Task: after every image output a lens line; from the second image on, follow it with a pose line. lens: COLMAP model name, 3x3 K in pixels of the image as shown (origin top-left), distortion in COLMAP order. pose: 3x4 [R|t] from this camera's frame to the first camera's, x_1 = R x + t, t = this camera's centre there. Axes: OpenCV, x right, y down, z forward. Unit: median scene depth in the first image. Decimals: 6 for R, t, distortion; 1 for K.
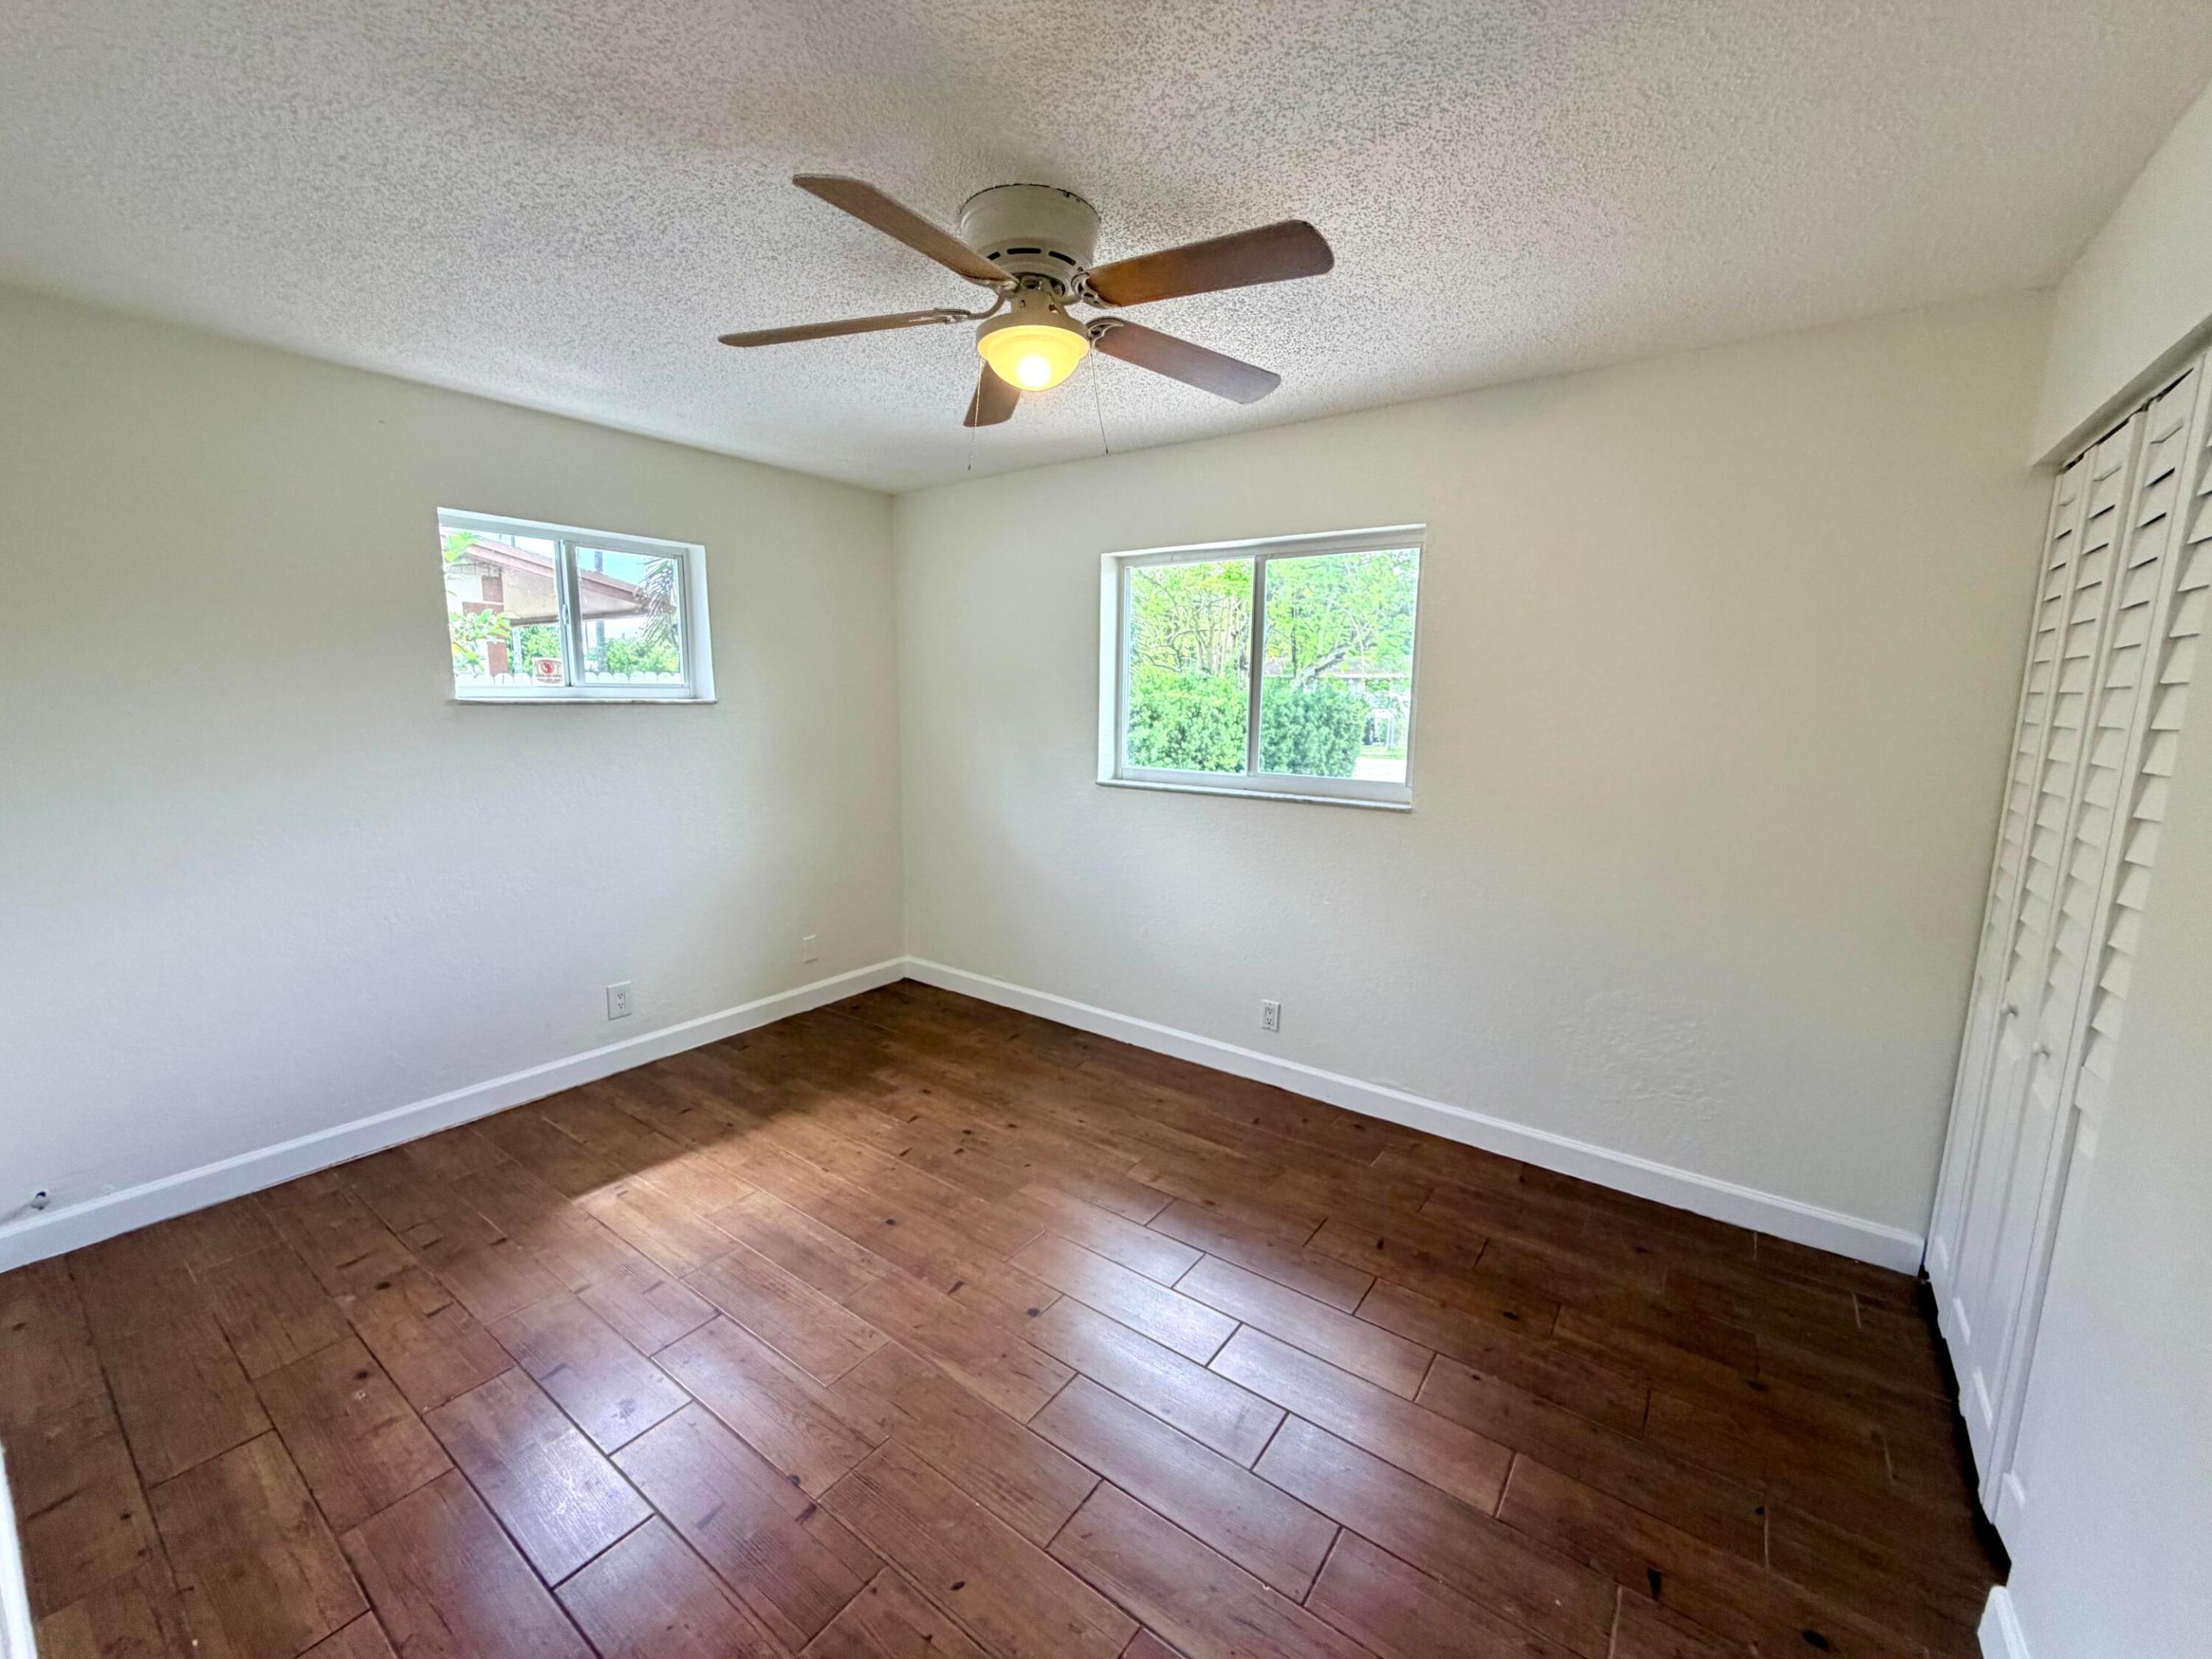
lens RADIAL K [[884.0, 0, 1105.6], [0, 884.0, 831.9], [0, 0, 1]] dist [-0.006491, 0.001588]
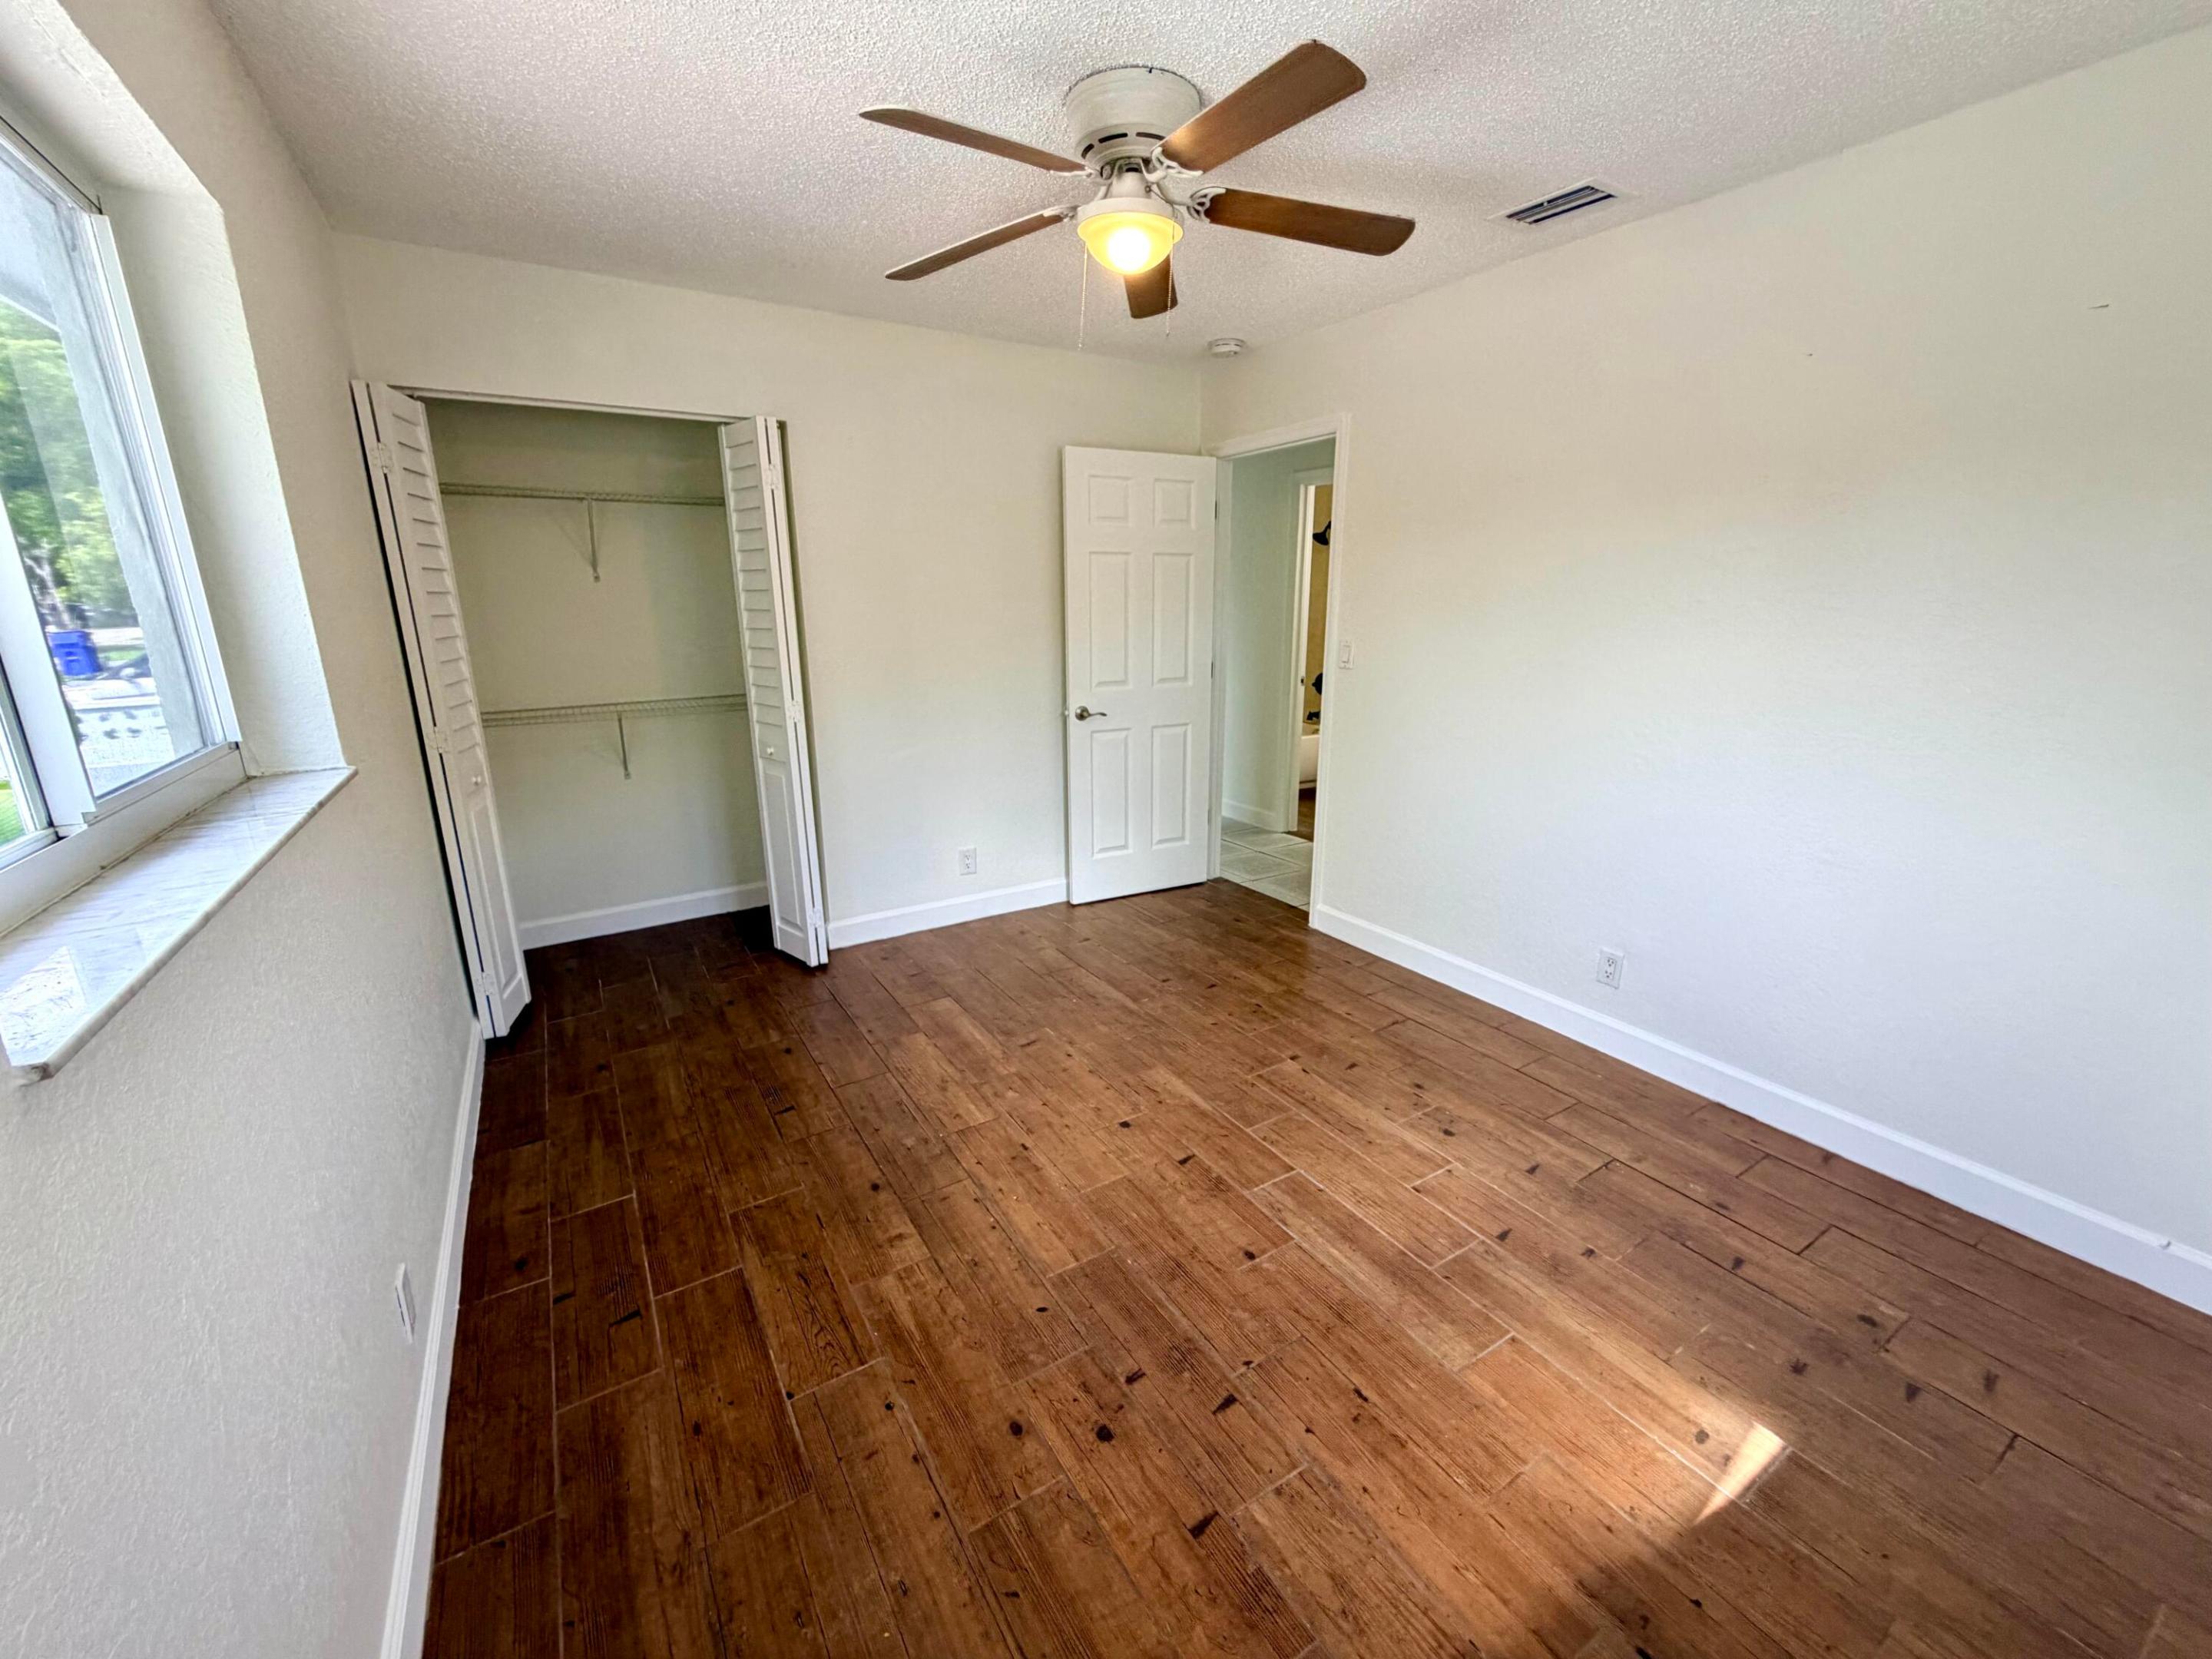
lens RADIAL K [[884.0, 0, 1106.5], [0, 884.0, 827.3], [0, 0, 1]] dist [-0.006491, 0.001588]
pose [[-0.927643, -0.103402, 0.358868, -0.349604], [0.051092, 0.916737, 0.396212, -0.214948], [-0.369956, 0.385878, -0.845122, 1.487708]]
